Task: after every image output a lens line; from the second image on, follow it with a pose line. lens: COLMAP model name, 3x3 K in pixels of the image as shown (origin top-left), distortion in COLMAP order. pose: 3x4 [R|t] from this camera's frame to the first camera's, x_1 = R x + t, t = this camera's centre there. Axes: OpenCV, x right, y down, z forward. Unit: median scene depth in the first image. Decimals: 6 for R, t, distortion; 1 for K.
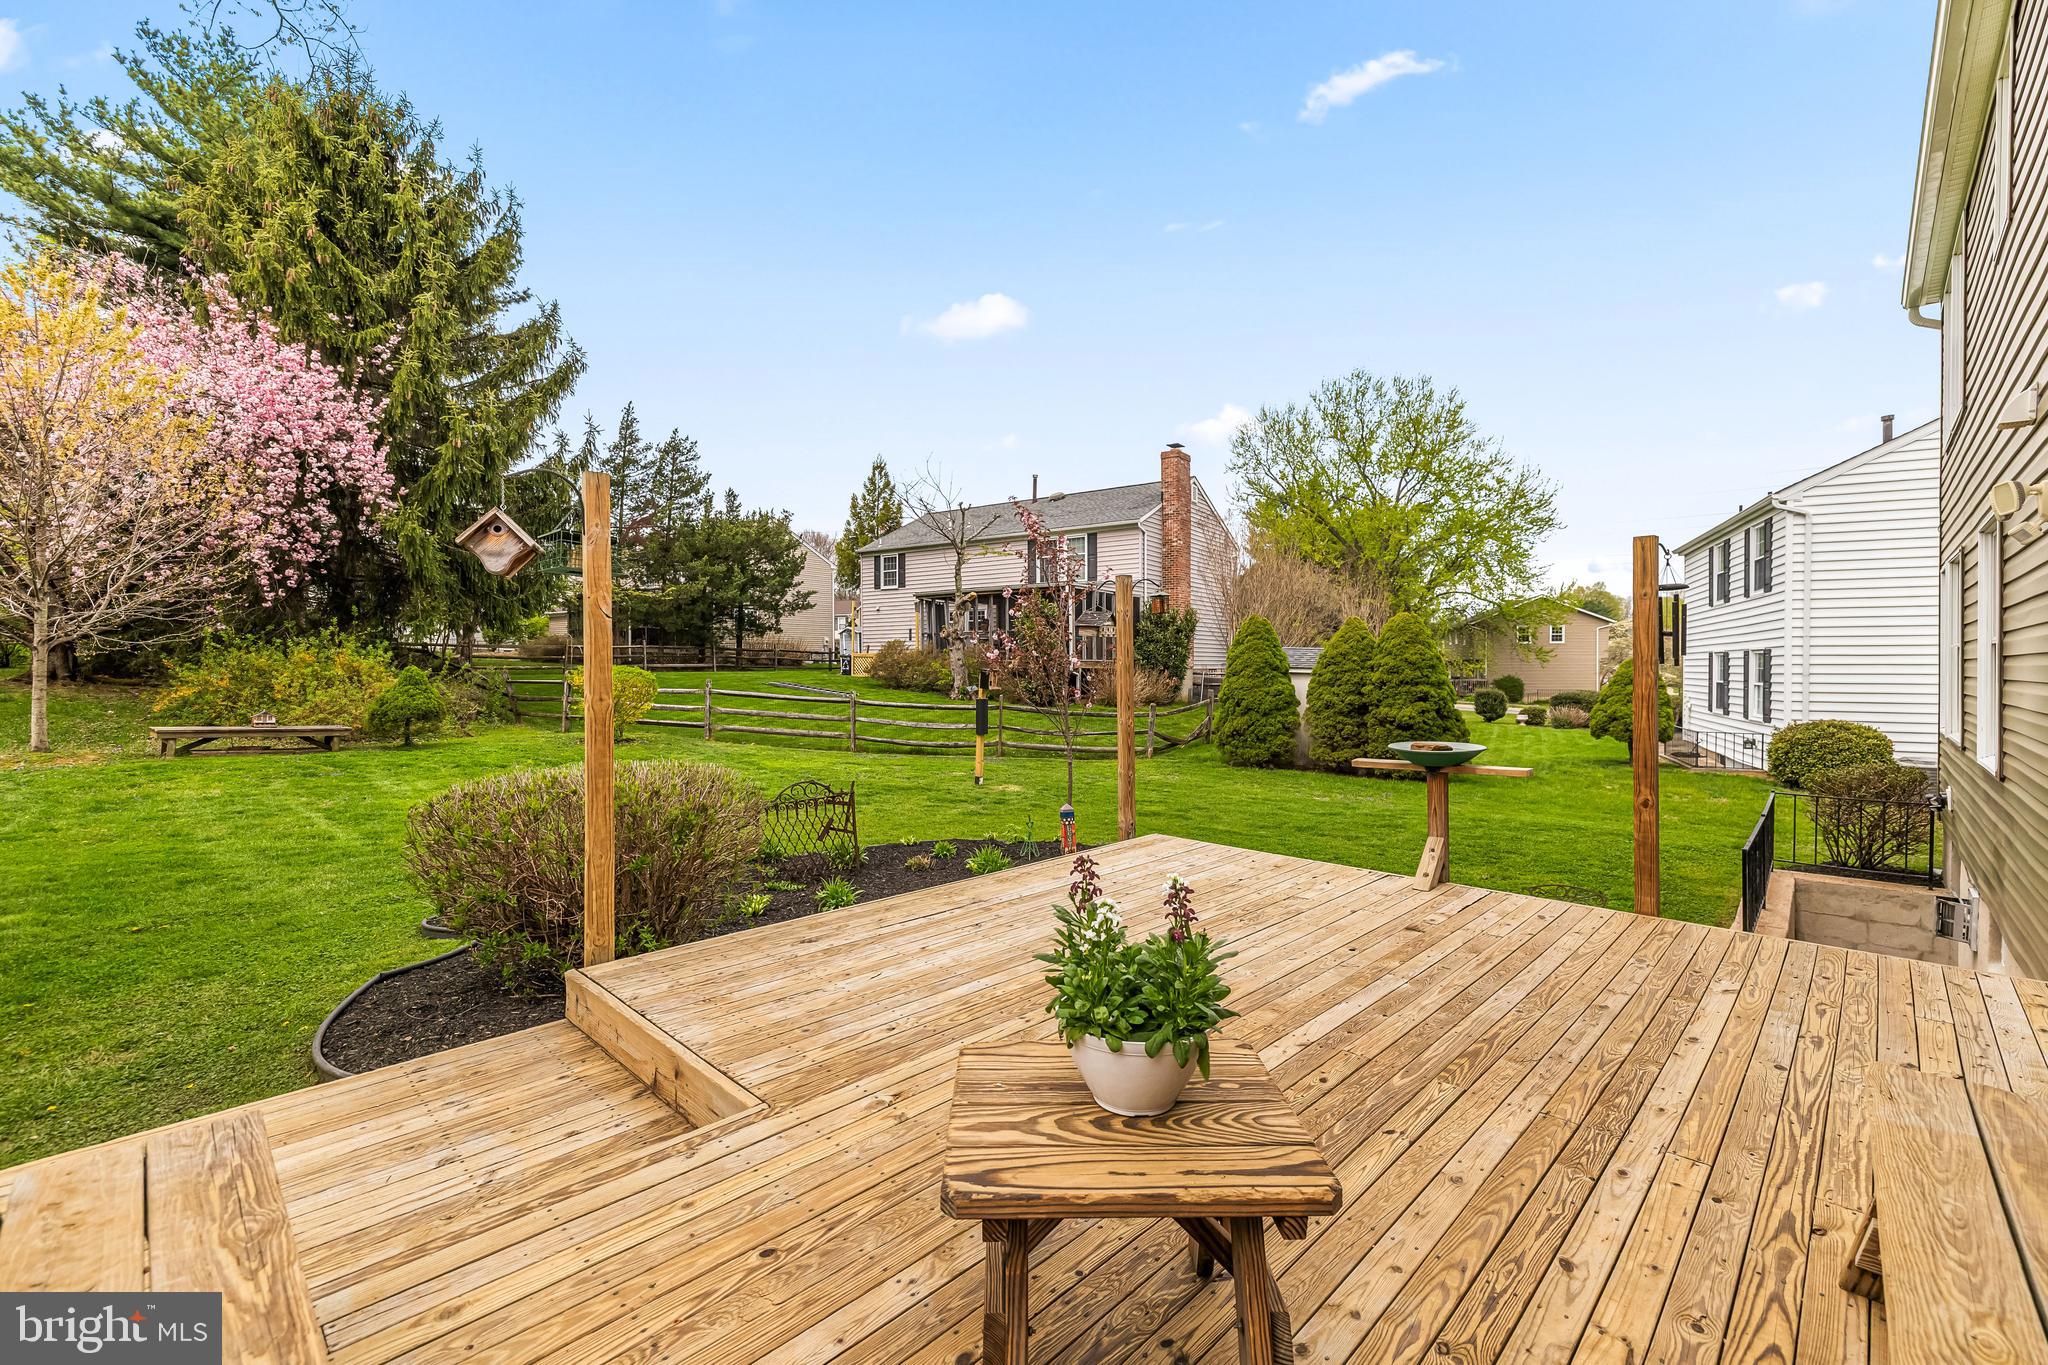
lens RADIAL K [[858.2, 0, 1029.2], [0, 858.2, 673.7], [0, 0, 1]] dist [0.002007, 0.001339]
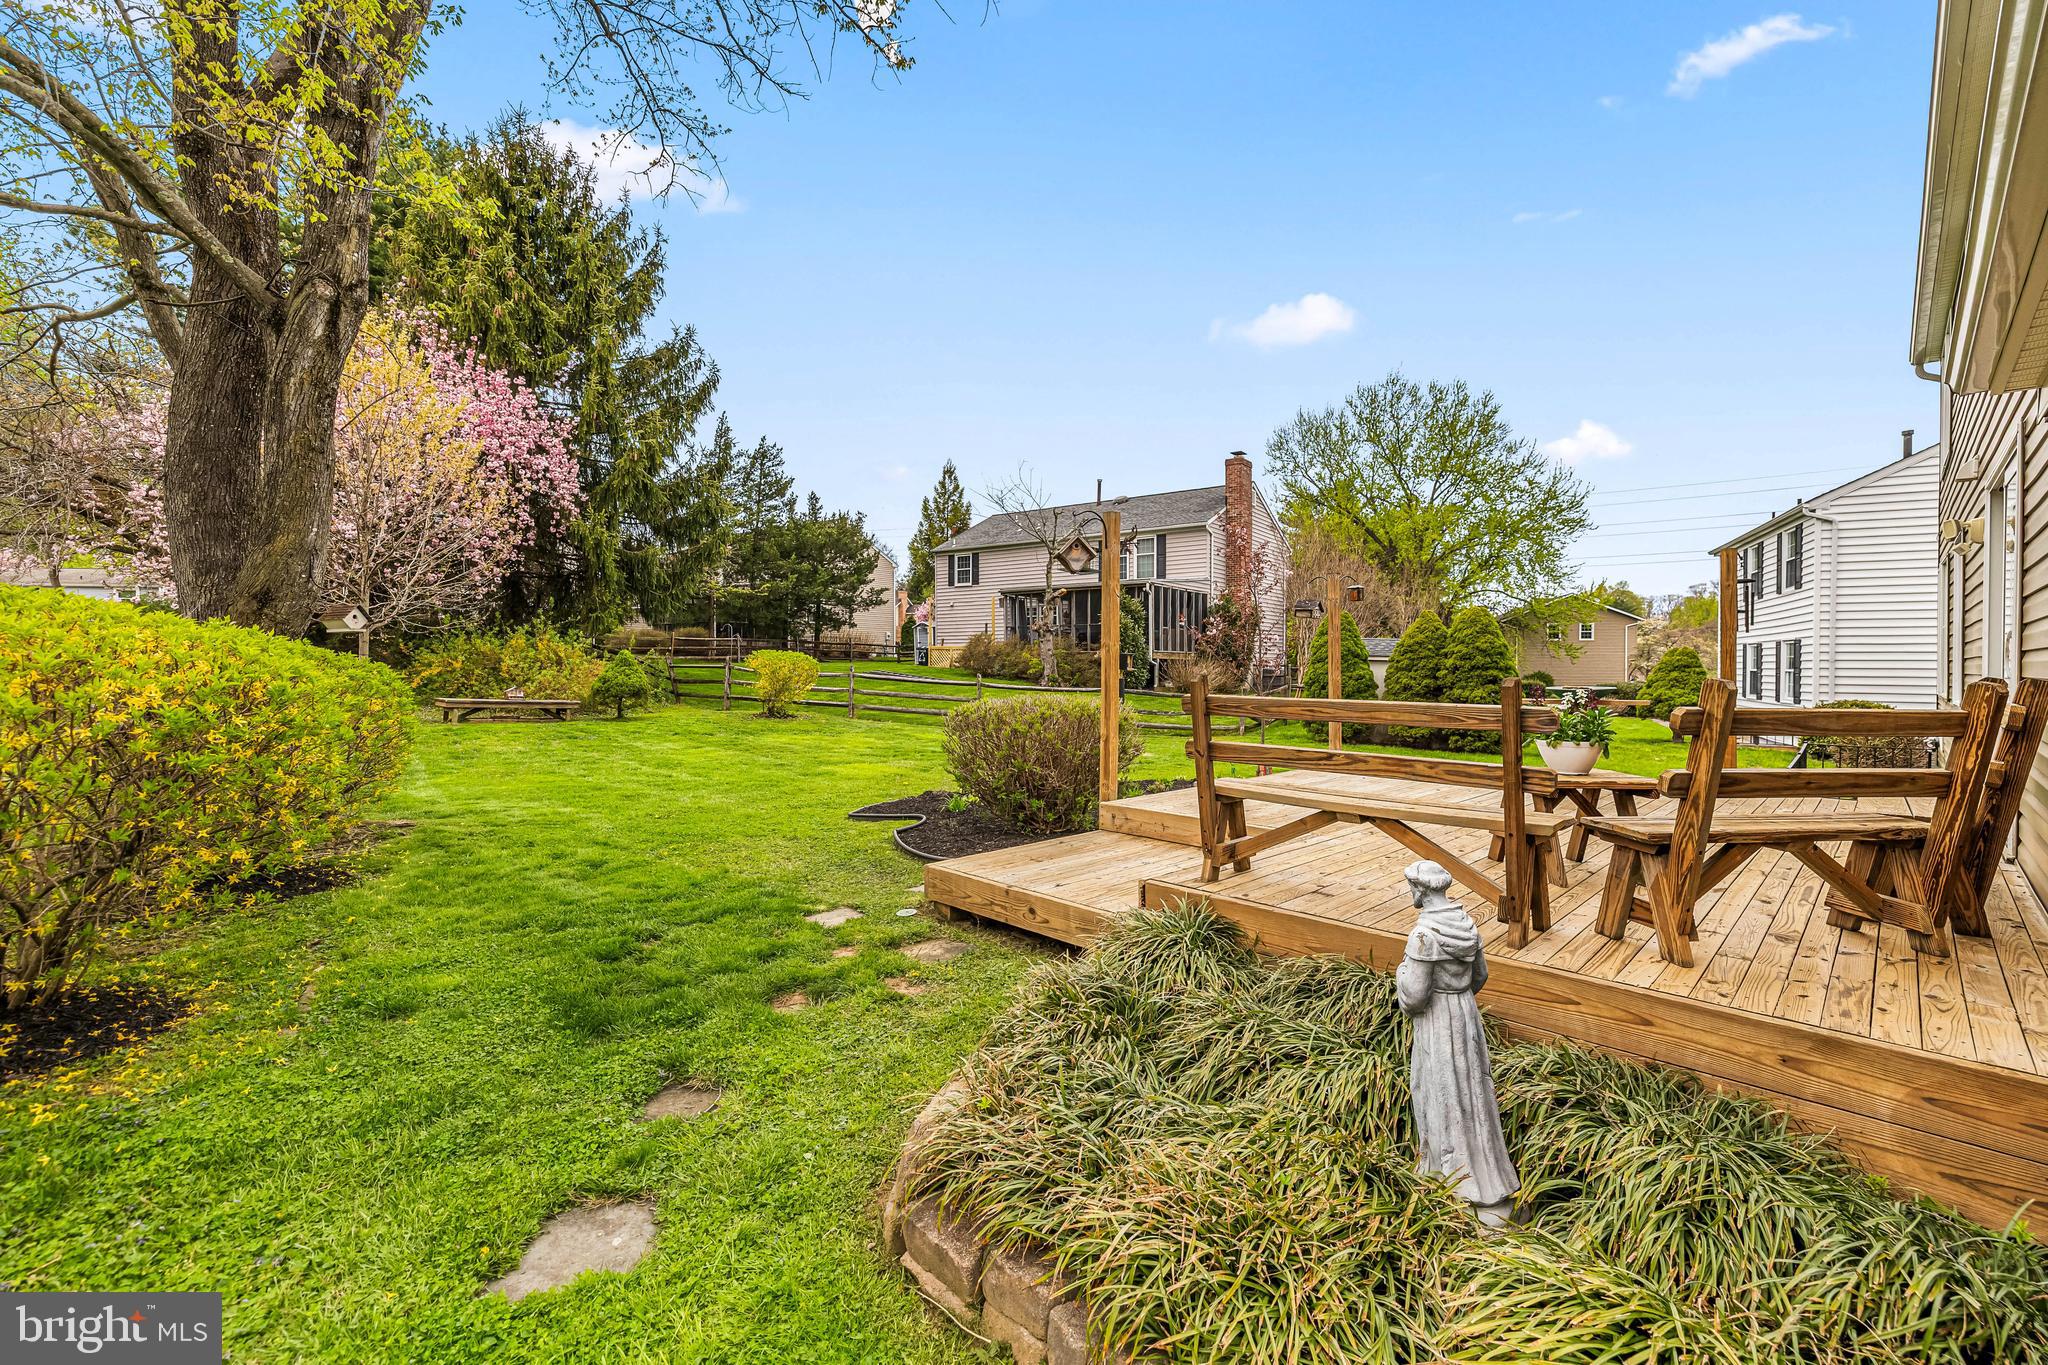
lens RADIAL K [[858.2, 0, 1029.8], [0, 858.2, 672.8], [0, 0, 1]] dist [0.002007, 0.001339]
pose [[0.999873, 0.003513, -0.015548, -0.120327], [-0.003498, 0.999993, 0.001011, 0.015726], [0.015552, -0.000957, 0.999879, -0.132660]]
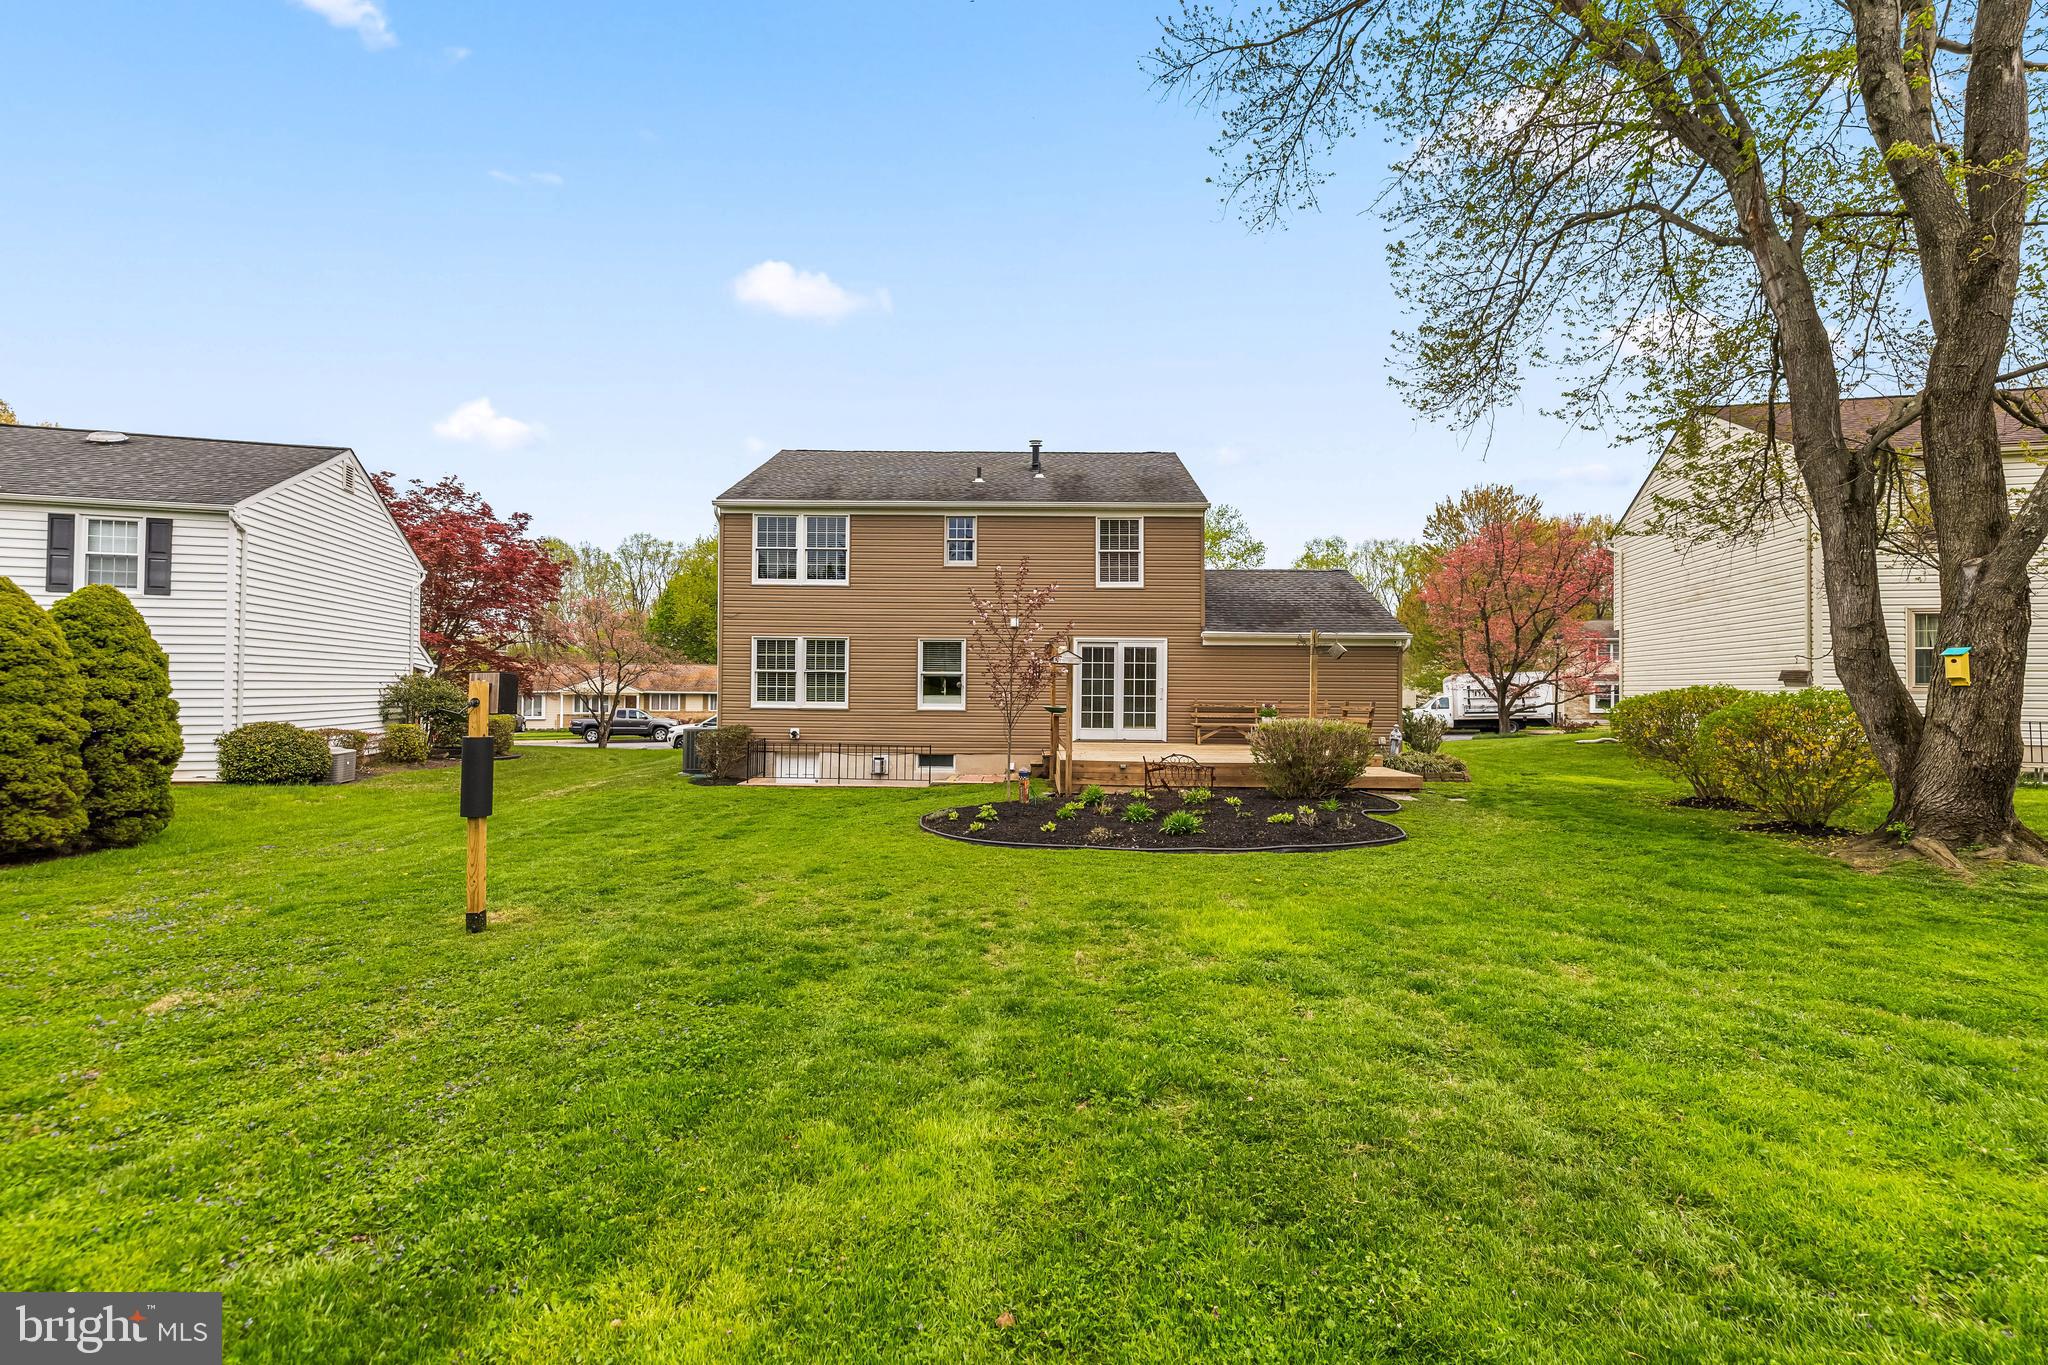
lens RADIAL K [[858.2, 0, 1023.4], [0, 858.2, 671.8], [0, 0, 1]] dist [0.002007, 0.001339]
pose [[-0.685223, 0.006714, 0.728303, -0.439774], [-0.003374, 0.999918, -0.012393, -0.000481], [-0.728326, -0.010949, -0.685144, 0.835618]]
